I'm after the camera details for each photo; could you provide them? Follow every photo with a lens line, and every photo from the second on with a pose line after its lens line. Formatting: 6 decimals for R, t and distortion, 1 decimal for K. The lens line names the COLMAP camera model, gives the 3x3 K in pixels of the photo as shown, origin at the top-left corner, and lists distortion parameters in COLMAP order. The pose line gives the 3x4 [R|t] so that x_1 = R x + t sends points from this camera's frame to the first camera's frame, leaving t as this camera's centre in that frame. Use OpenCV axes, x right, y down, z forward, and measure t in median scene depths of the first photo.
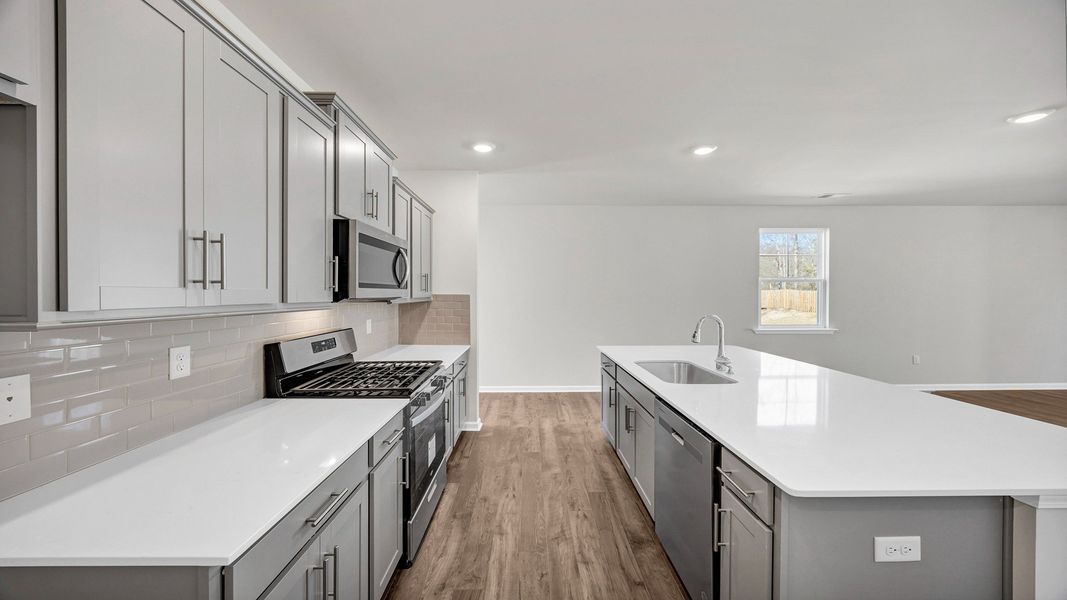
lens RADIAL K [[396.7, 0, 533.5], [0, 396.7, 300.0], [0, 0, 1]] dist [-0.008821, -0.000060]
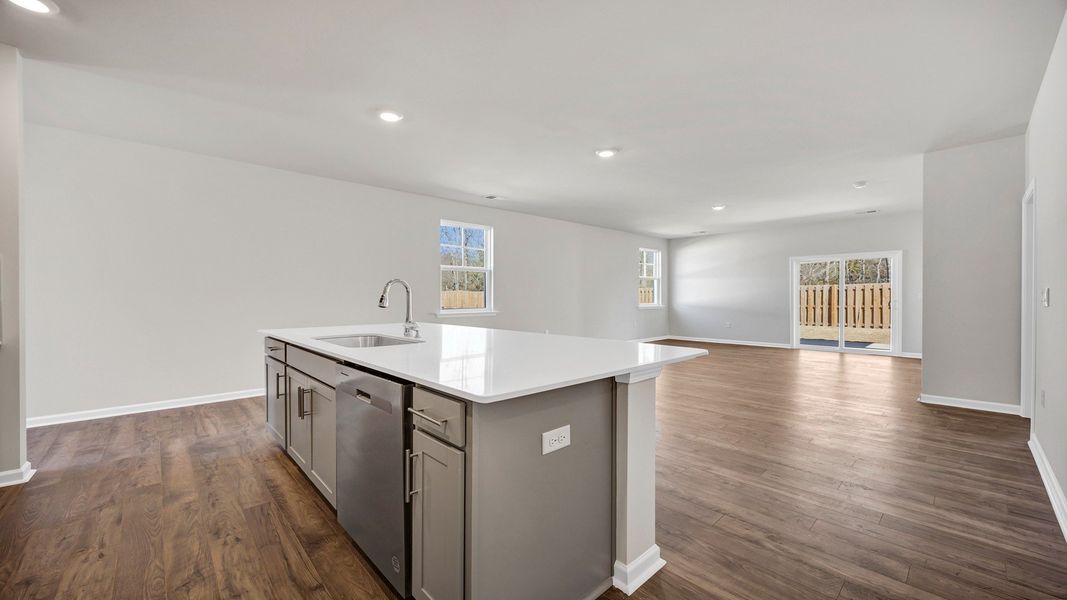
lens RADIAL K [[404.2, 0, 525.0], [0, 404.2, 301.6], [0, 0, 1]] dist [0.000923, -0.000194]
pose [[0.744063, -0.002932, 0.668103, 0.022247], [0.003479, 0.999994, 0.000513, 0.086770], [-0.668100, 0.001942, 0.744069, 0.064956]]
